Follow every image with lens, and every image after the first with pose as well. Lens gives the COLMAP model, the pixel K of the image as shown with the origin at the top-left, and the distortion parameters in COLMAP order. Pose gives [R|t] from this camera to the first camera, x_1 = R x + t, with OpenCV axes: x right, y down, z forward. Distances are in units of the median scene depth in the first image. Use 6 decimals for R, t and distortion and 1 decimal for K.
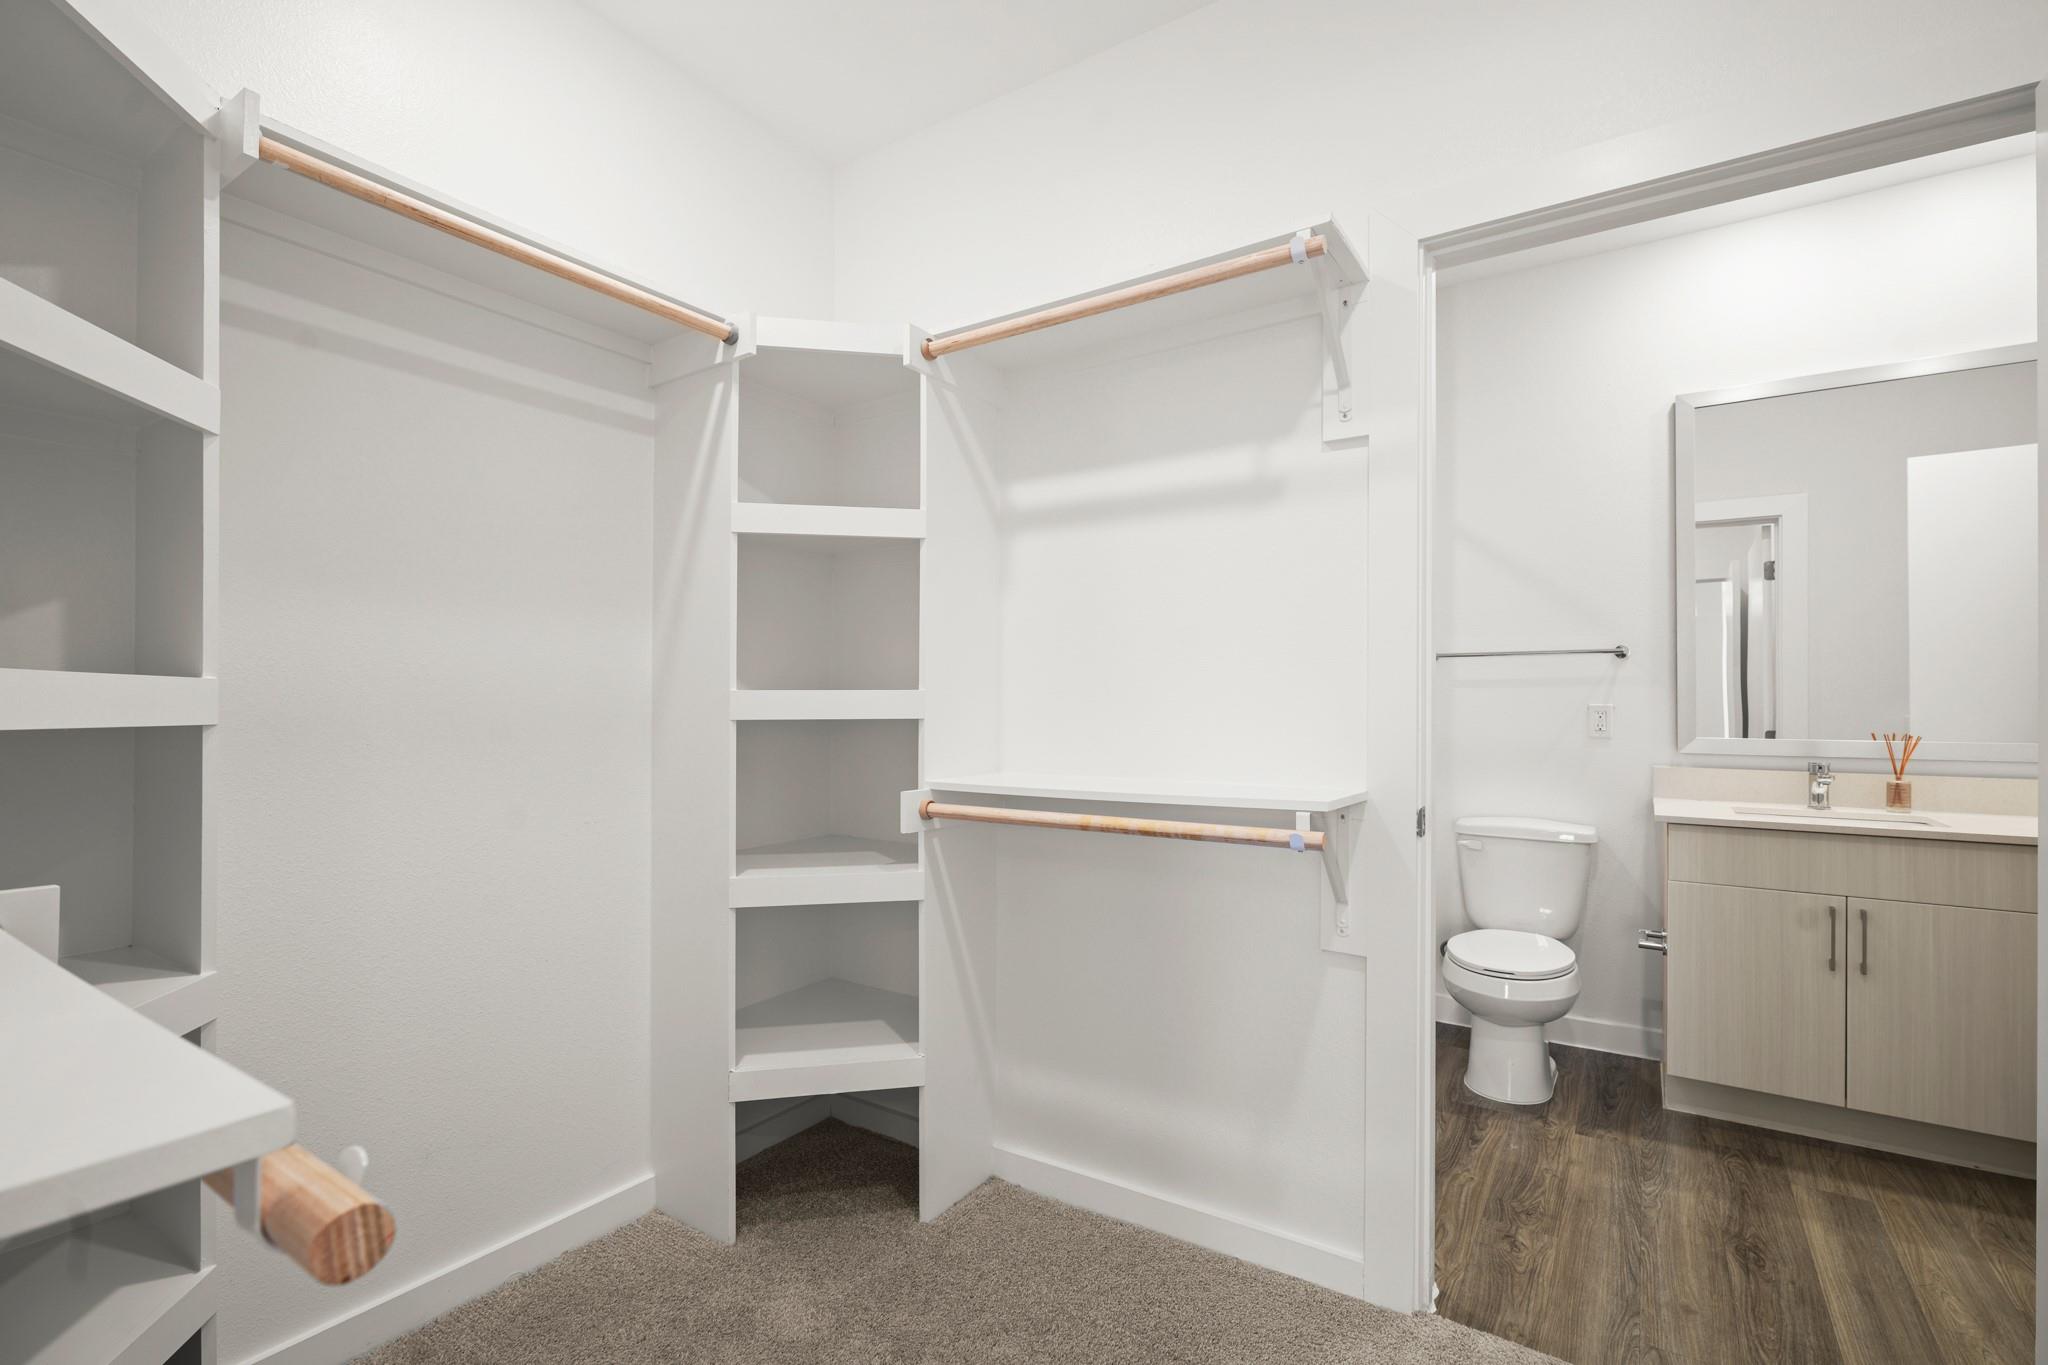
lens RADIAL K [[953.8, 0, 1067.3], [0, 953.8, 704.0], [0, 0, 1]] dist [-0.012495, 0.005796]
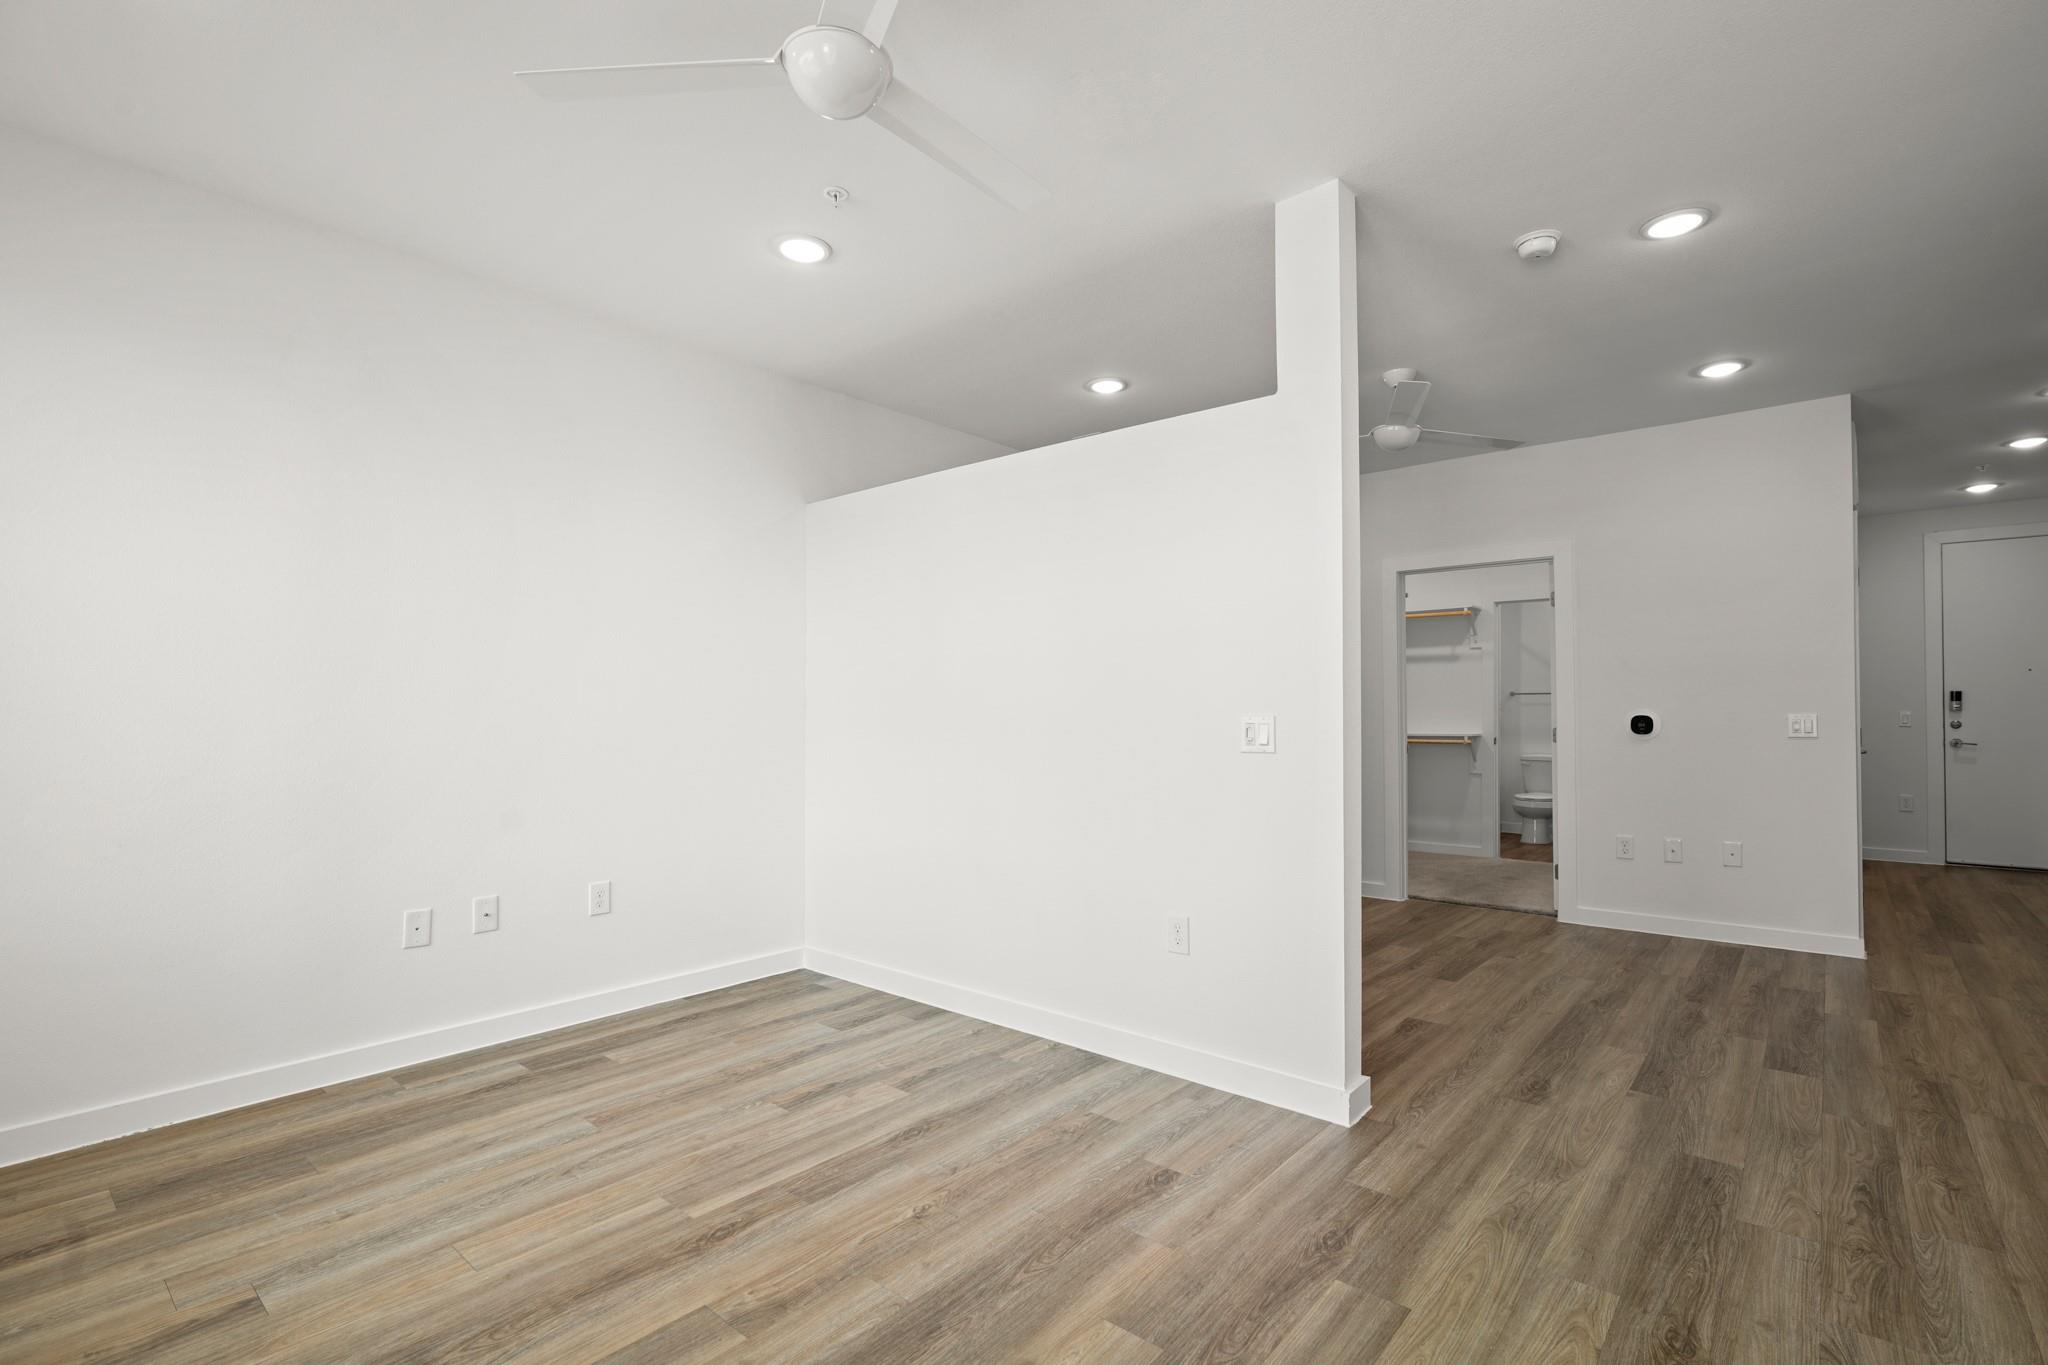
lens RADIAL K [[953.8, 0, 1043.6], [0, 953.8, 697.1], [0, 0, 1]] dist [-0.012495, 0.005796]
pose [[0.989458, 0.000636, -0.144818, -0.869435], [-0.002489, 0.999917, -0.012613, -0.010295], [0.144798, 0.012840, 0.989378, -3.019561]]
